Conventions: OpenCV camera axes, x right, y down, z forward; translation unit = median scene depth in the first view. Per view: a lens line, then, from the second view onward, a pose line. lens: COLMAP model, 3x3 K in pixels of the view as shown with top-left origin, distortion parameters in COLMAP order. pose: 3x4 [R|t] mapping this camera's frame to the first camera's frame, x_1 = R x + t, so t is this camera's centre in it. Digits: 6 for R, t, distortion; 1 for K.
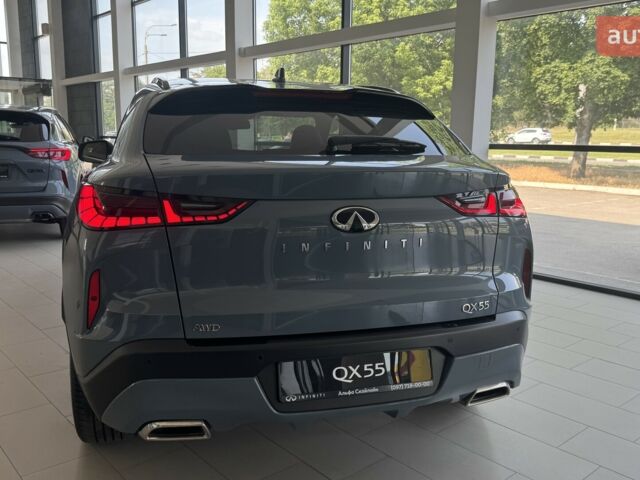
lens RADIAL K [[624.1, 0, 323.0], [0, 624.1, 224.0], [0, 0, 1]] dist [0.046496, -0.005796]
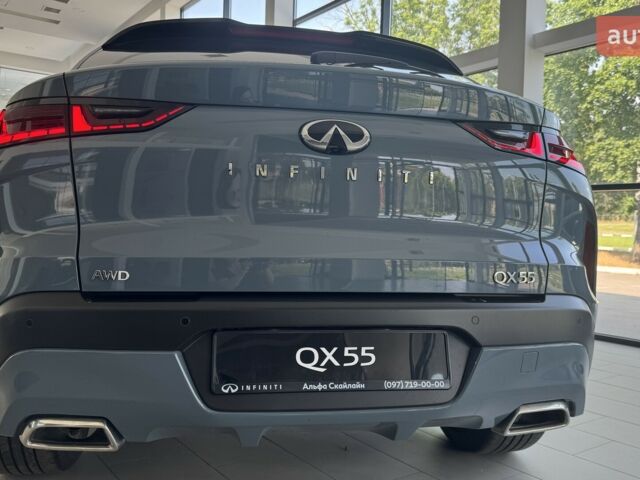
lens RADIAL K [[602.9, 0, 318.2], [0, 602.9, 229.1], [0, 0, 1]] dist [0.126878, -0.207930]
pose [[0.995388, 0.017298, -0.094360, 0.096766], [-0.029856, 0.990620, -0.133346, 0.185344], [0.091168, 0.135548, 0.986567, 0.328816]]
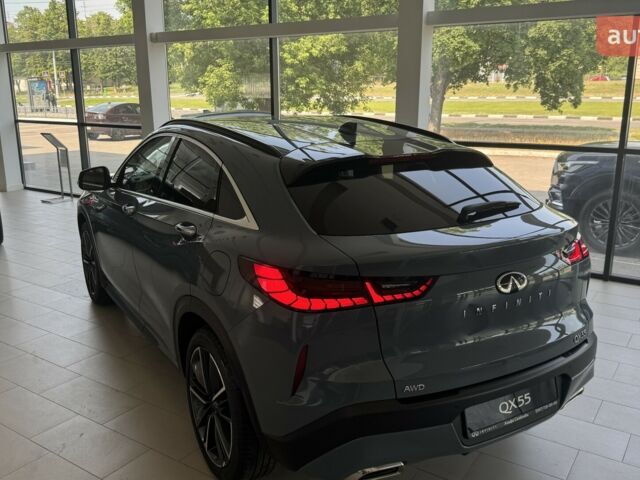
lens RADIAL K [[616.4, 0, 320.0], [0, 616.4, 240.0], [0, 0, 1]] dist [0.147545, -0.326442]
pose [[0.967761, -0.074357, 0.240644, -0.585094], [0.050236, 0.993216, 0.104870, -0.232177], [-0.246809, -0.089400, 0.964931, -0.070808]]
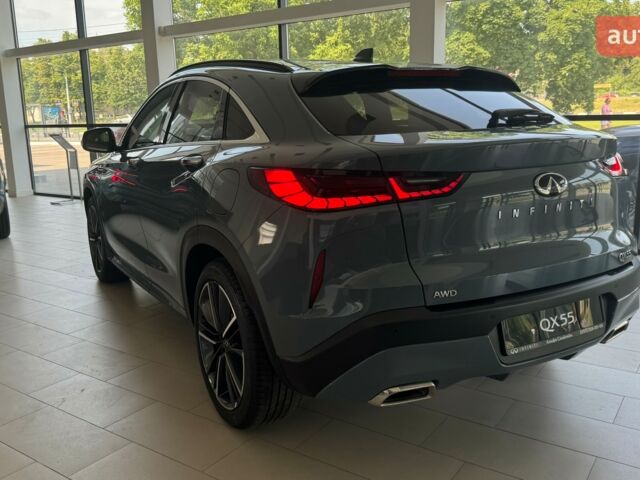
lens RADIAL K [[616.4, 0, 320.0], [0, 616.4, 240.0], [0, 0, 1]] dist [0.147545, -0.326442]
pose [[0.970751, -0.081497, 0.225834, -0.586644], [0.068894, 0.995623, 0.063152, -0.007422], [-0.229993, -0.045746, 0.972117, 0.021133]]
